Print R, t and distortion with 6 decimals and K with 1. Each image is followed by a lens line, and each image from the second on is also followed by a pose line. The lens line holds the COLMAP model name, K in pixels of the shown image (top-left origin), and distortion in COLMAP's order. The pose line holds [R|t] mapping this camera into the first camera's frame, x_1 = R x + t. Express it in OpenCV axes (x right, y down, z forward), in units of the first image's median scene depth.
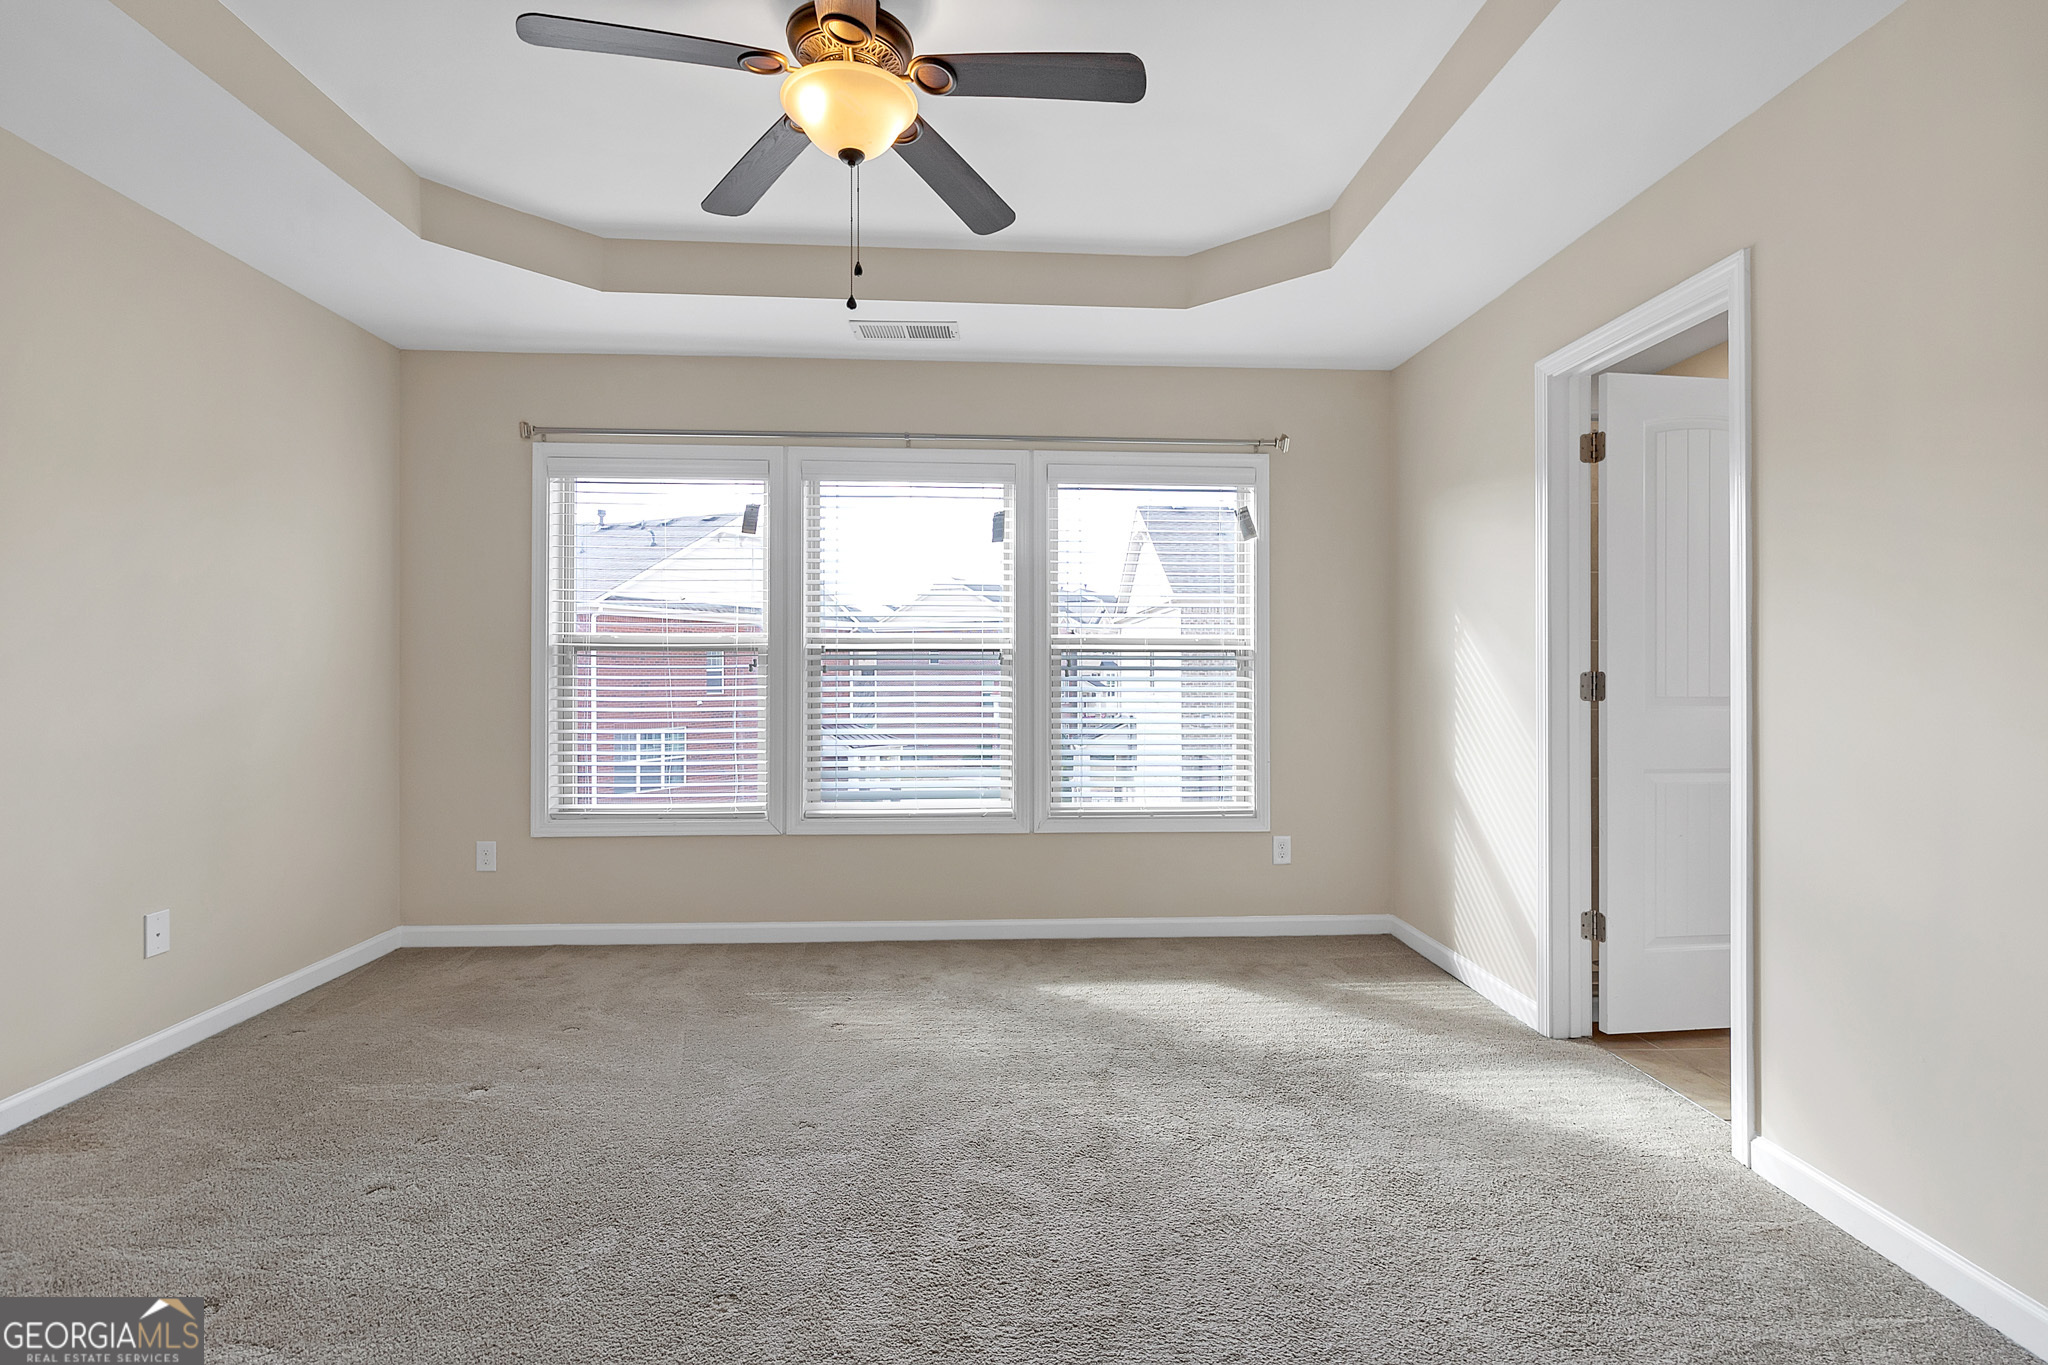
lens RADIAL K [[989.6, 0, 1032.8], [0, 989.6, 668.9], [0, 0, 1]] dist [-0.000990, -0.000327]
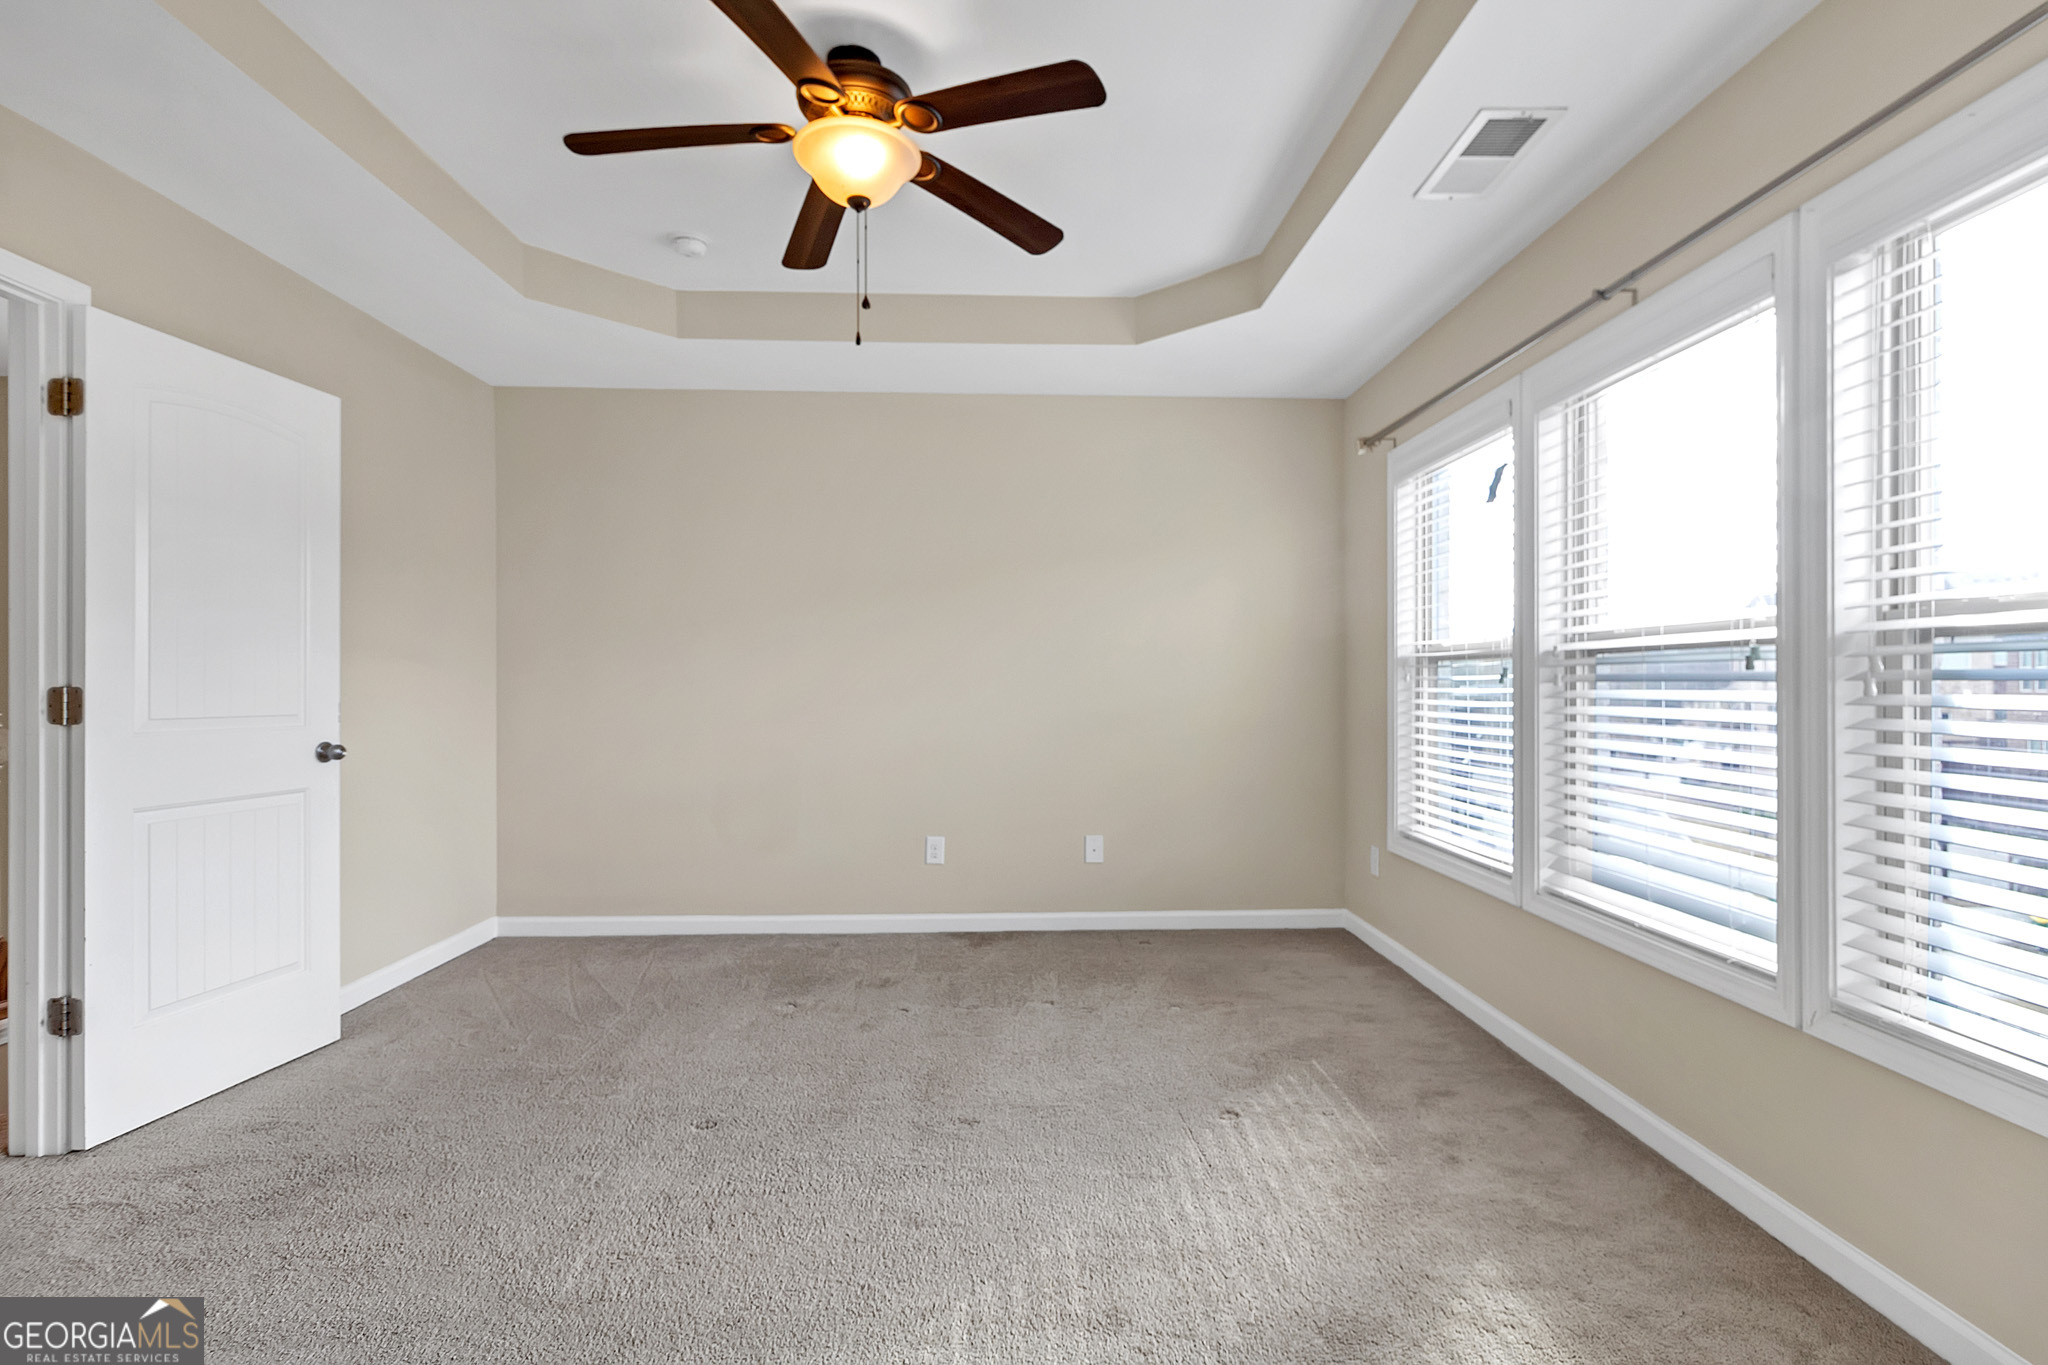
lens RADIAL K [[964.3, 0, 1024.0], [0, 964.3, 682.5], [0, 0, 1]] dist [-0.000679, 0.000085]
pose [[-0.016809, -0.001192, -0.999858, 0.510906], [0.000208, 0.999999, -0.001196, 0.002827], [0.999859, -0.000228, -0.016808, 0.711659]]
